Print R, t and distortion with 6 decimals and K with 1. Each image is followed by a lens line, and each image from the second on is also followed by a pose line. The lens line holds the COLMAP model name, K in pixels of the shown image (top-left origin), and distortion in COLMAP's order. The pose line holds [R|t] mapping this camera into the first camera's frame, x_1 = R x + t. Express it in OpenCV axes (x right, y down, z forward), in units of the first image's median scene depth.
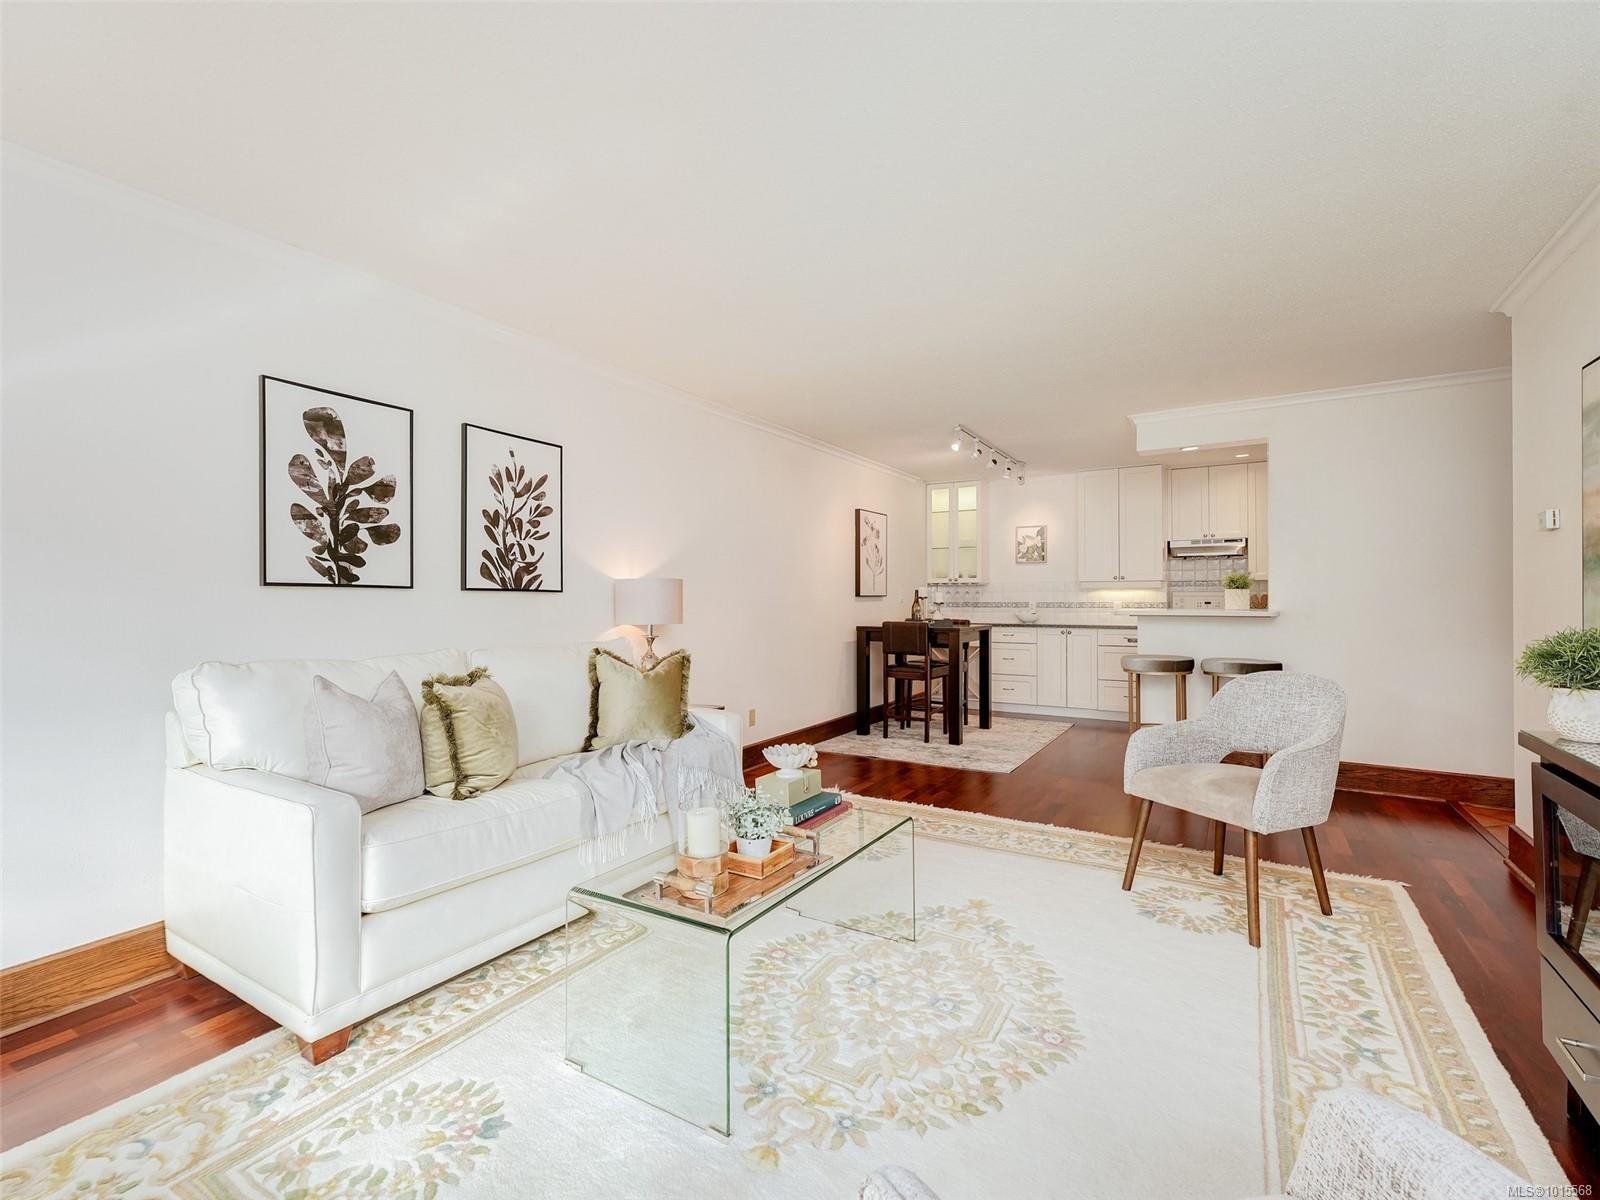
lens RADIAL K [[721.7, 0, 800.0], [0, 721.7, 600.0], [0, 0, 1]] dist [0.001552, 0.000253]
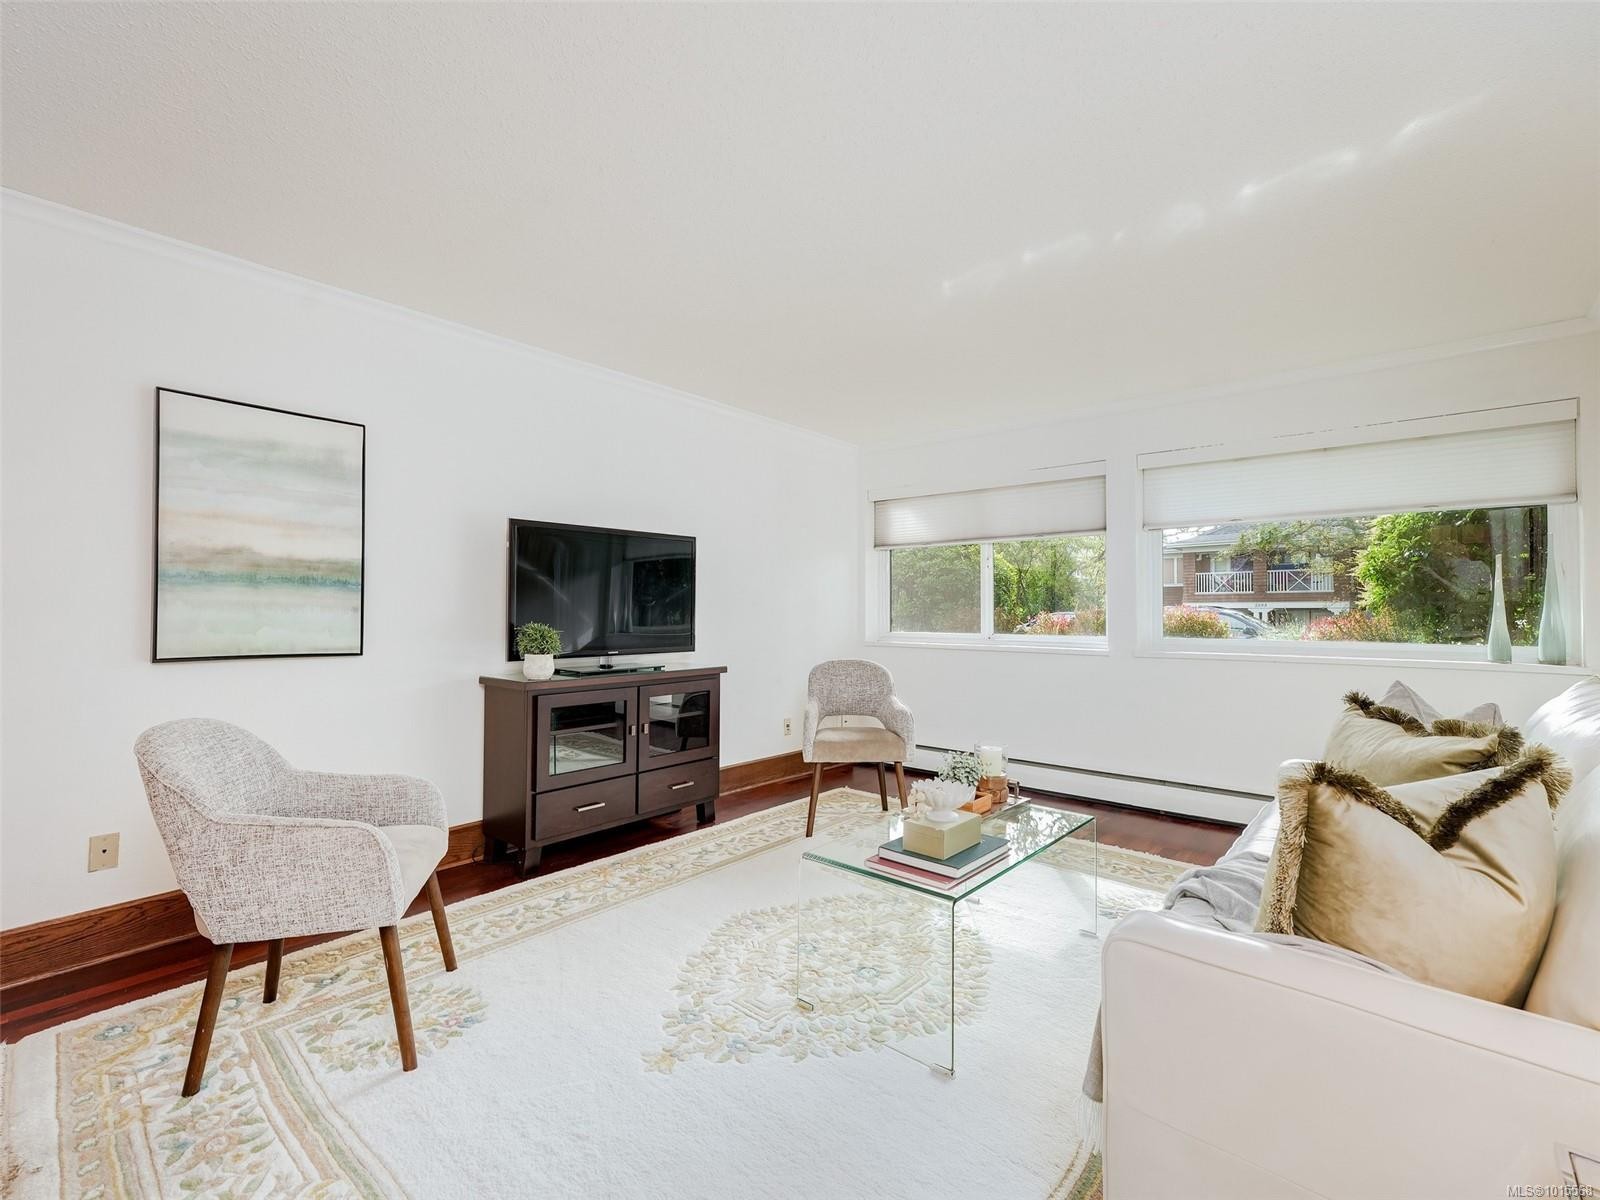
lens RADIAL K [[760.0, 0, 800.0], [0, 760.0, 600.0], [0, 0, 1]] dist [0.003064, 0.000463]
pose [[-0.988496, 0.005607, 0.151143, 0.015886], [0.003354, 0.999880, -0.015155, 0.001788], [-0.151210, -0.014474, -0.988396, 2.300124]]
